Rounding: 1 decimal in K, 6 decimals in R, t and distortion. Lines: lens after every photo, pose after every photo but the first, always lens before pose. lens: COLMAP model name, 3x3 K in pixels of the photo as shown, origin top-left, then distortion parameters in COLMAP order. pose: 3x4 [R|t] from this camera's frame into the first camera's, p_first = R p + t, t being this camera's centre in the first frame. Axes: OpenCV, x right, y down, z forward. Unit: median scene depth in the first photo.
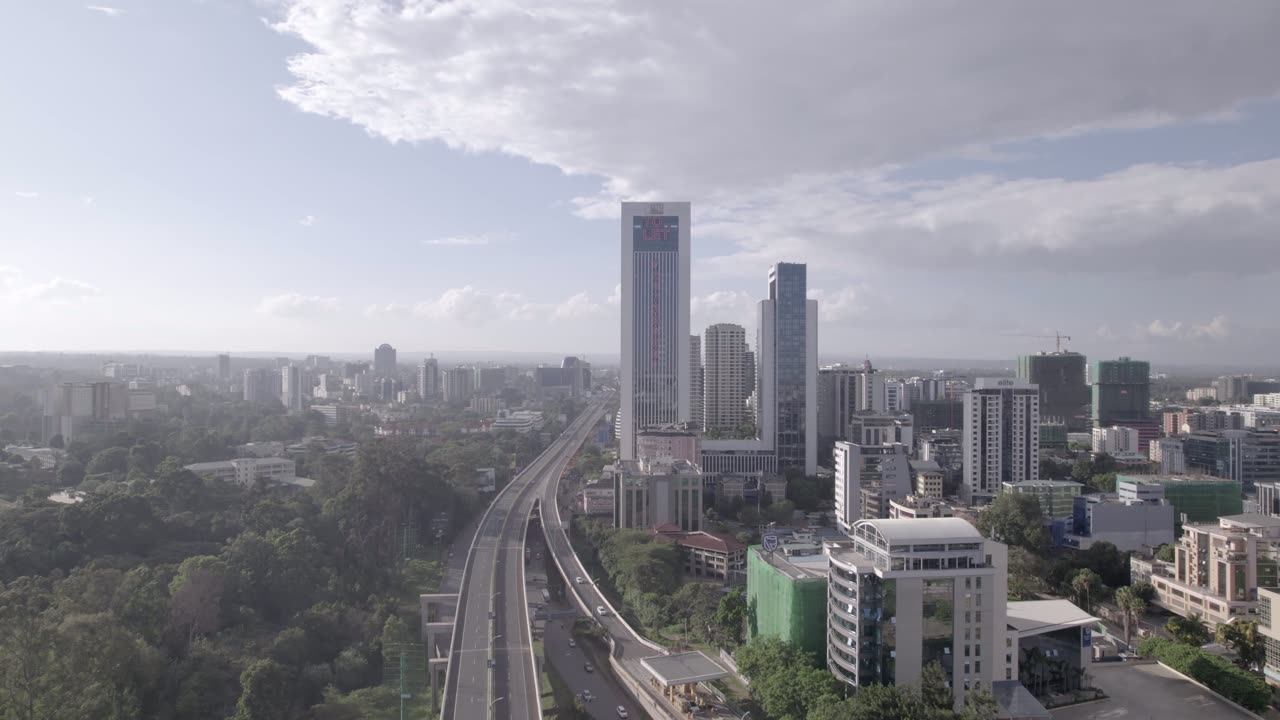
lens RADIAL K [[893.5, 0, 633.7], [0, 893.5, 345.4], [0, 0, 1]] dist [-0.001572, 0.002833]
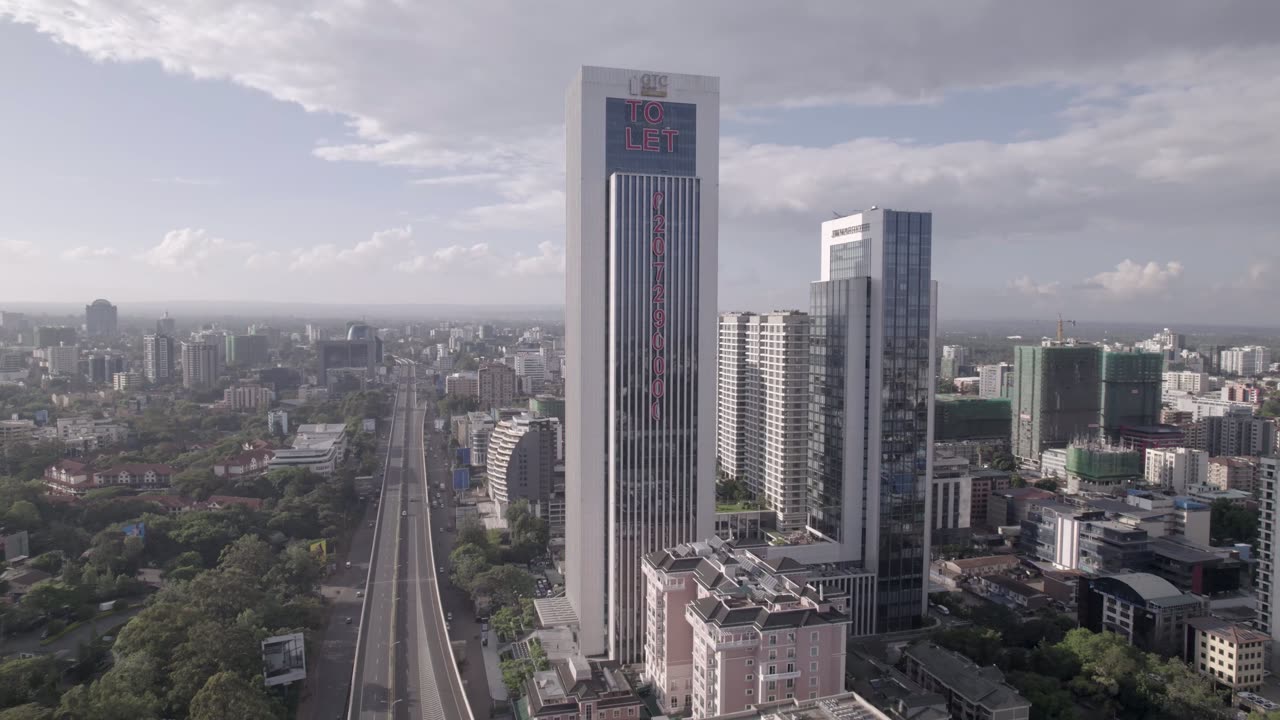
lens RADIAL K [[839.3, 0, 640.0], [0, 839.3, 360.0], [0, 0, 1]] dist [-0.055929, 0.066673]
pose [[0.957823, -0.014363, 0.286998, -0.064381], [-0.008931, 0.996780, 0.079690, -0.023487], [-0.287219, -0.078892, 0.954611, 0.319662]]
